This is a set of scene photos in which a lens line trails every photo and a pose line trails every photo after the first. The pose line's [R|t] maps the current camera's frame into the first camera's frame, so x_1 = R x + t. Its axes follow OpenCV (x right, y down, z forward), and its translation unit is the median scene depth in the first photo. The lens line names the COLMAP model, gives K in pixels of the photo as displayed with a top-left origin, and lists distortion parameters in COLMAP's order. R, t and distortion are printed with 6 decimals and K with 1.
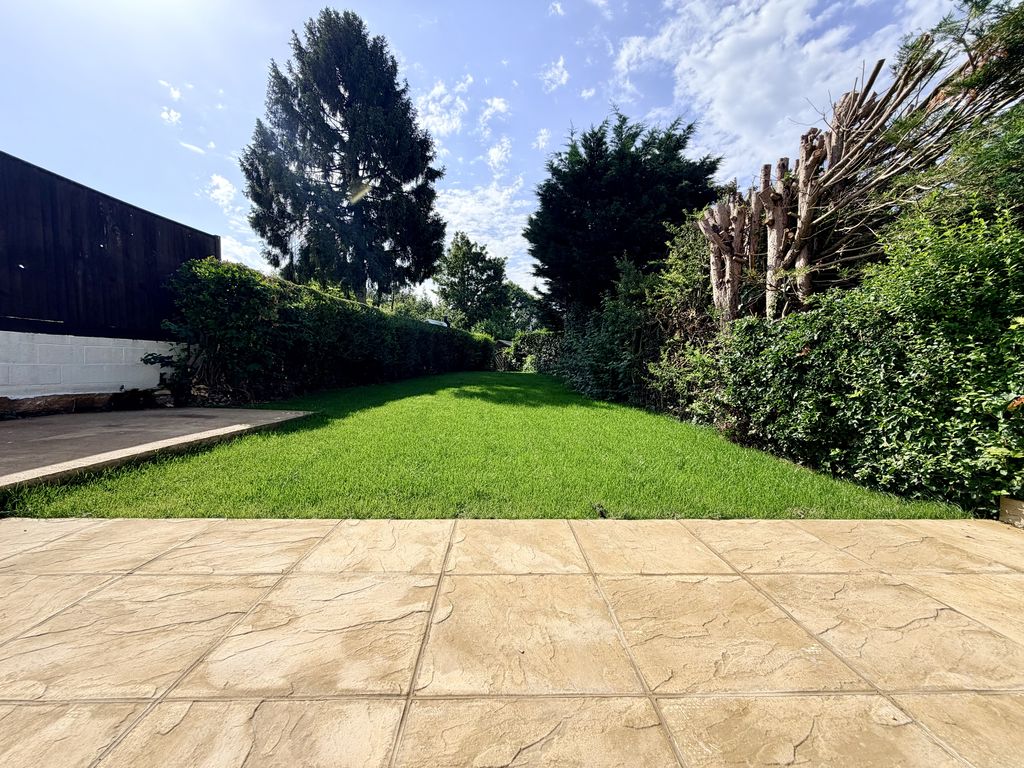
lens RADIAL K [[407.9, 0, 512.0], [0, 407.9, 384.0], [0, 0, 1]] dist [-0.000107, -0.000080]
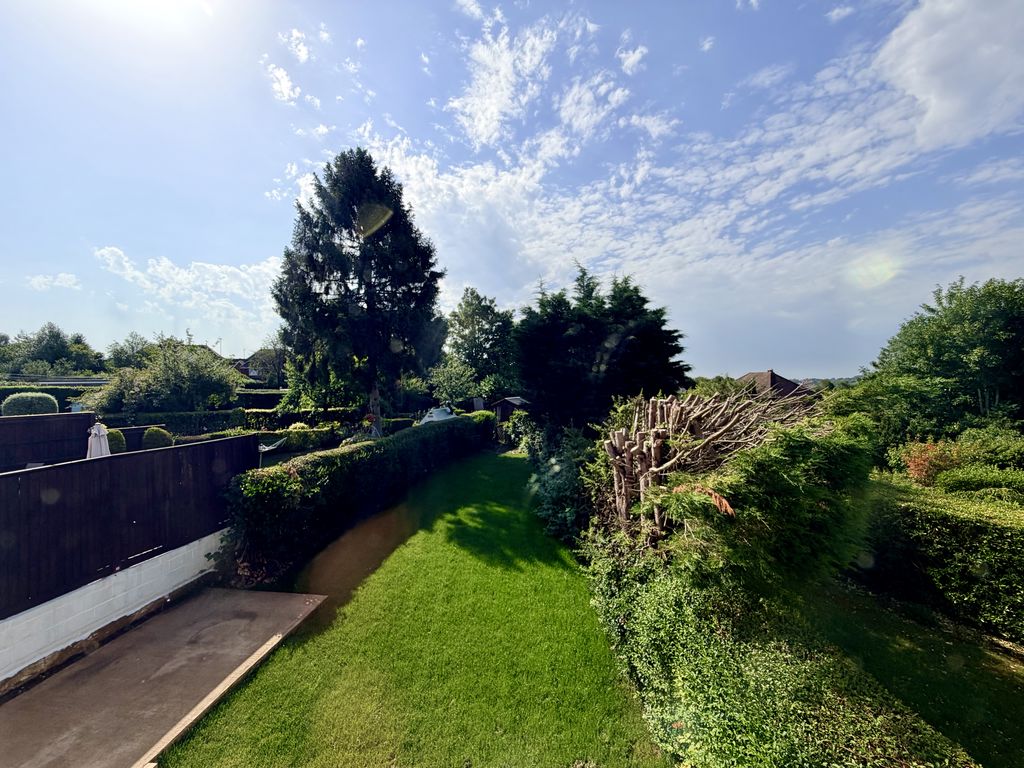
lens RADIAL K [[409.5, 0, 512.0], [0, 409.5, 384.0], [0, 0, 1]] dist [0.000407, 0.000143]
pose [[0.998394, -0.026476, -0.050086, 0.071711], [0.024035, 0.998523, -0.048724, -0.168258], [0.051302, 0.047442, 0.997556, -0.116070]]
